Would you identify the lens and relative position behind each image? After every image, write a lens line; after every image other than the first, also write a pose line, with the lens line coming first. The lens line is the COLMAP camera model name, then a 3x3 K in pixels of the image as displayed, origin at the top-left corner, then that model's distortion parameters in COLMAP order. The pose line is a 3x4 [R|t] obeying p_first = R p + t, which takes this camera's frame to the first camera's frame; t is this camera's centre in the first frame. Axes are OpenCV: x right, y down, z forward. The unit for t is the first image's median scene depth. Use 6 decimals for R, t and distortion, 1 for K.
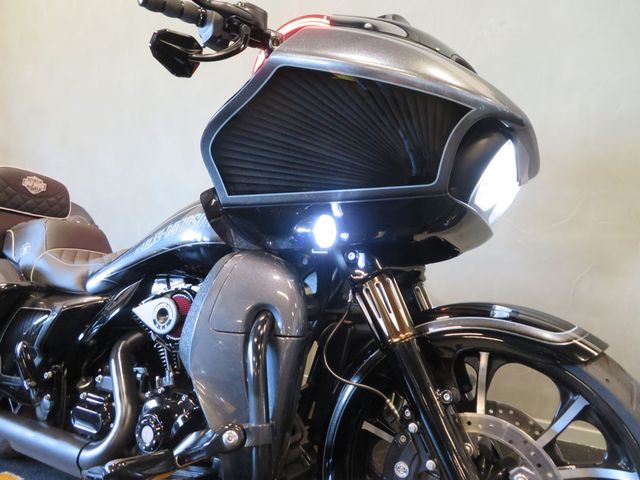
lens RADIAL K [[461.2, 0, 317.3], [0, 461.2, 238.1], [0, 0, 1]] dist [-0.013383, 0.000656]
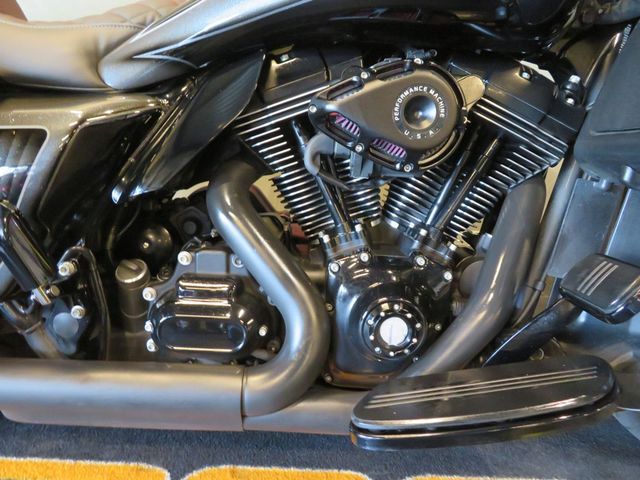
lens RADIAL K [[458.1, 0, 321.2], [0, 458.1, 239.8], [0, 0, 1]] dist [-0.009035, -0.001055]
pose [[0.892989, -0.138586, 0.428212, -0.756181], [-0.005644, 0.947891, 0.318545, 0.162839], [-0.450044, -0.286874, 0.845674, 0.675025]]
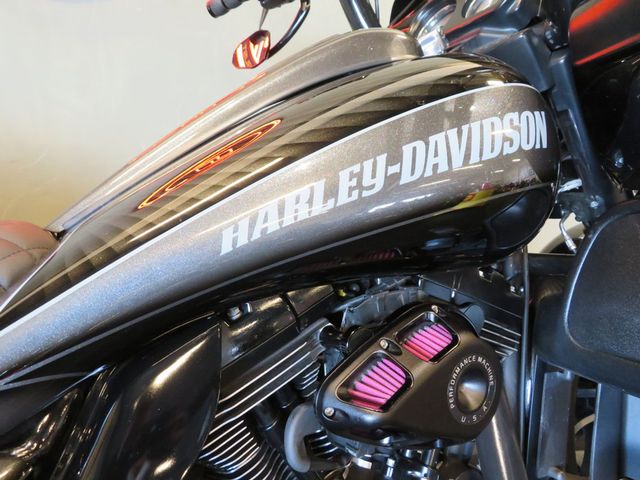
lens RADIAL K [[461.2, 0, 317.3], [0, 461.2, 238.1], [0, 0, 1]] dist [-0.013383, 0.000656]
pose [[0.513410, -0.188457, 0.837194, -0.794730], [0.021508, 0.978107, 0.206988, -0.038329], [-0.857874, -0.088263, 0.506223, 1.061347]]
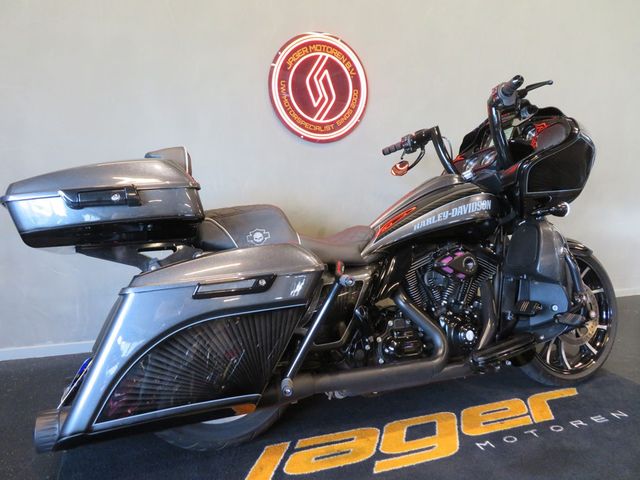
lens RADIAL K [[458.1, 0, 321.2], [0, 458.1, 239.8], [0, 0, 1]] dist [-0.009035, -0.001055]
pose [[0.665416, -0.090475, 0.740970, -2.161511], [0.030040, 0.995069, 0.094525, -0.099387], [-0.745868, -0.040640, 0.664852, 0.355324]]
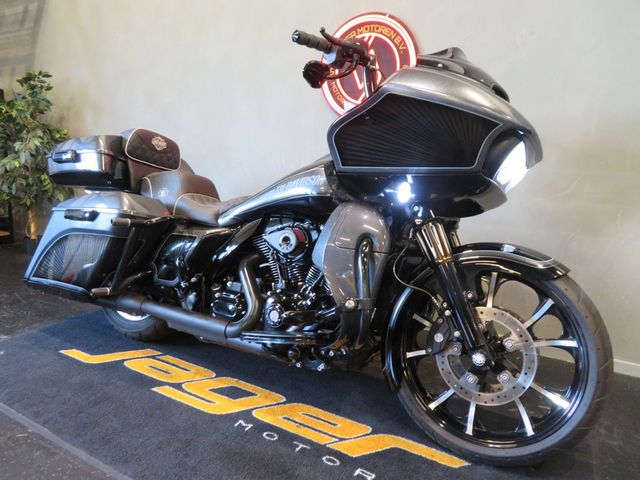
lens RADIAL K [[458.1, 0, 321.2], [0, 458.1, 239.8], [0, 0, 1]] dist [-0.009035, -0.001055]
pose [[0.998136, 0.055073, -0.026303, -0.204803], [-0.052188, 0.993618, 0.099997, 0.005137], [0.031643, -0.098438, 0.994640, -0.593912]]
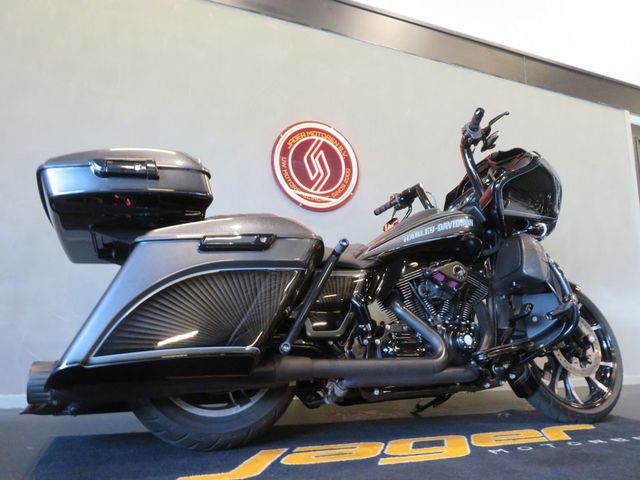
lens RADIAL K [[458.1, 0, 321.2], [0, 458.1, 239.8], [0, 0, 1]] dist [-0.009035, -0.001055]
pose [[0.666030, 0.152441, 0.730182, -2.237125], [0.047637, 0.968204, -0.245586, 0.516172], [-0.744402, 0.198351, 0.637591, 0.302115]]
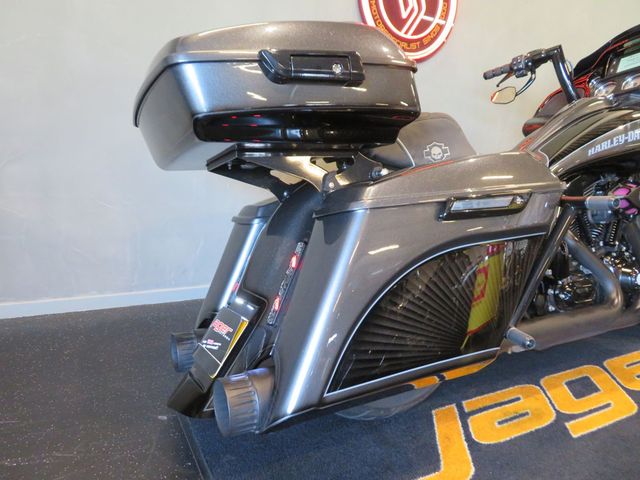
lens RADIAL K [[458.1, 0, 321.2], [0, 458.1, 239.8], [0, 0, 1]] dist [-0.009035, -0.001055]
pose [[0.571279, -0.147429, 0.807406, -2.356039], [-0.002543, 0.983412, 0.181366, 0.051624], [-0.820752, -0.105664, 0.561428, 1.159124]]
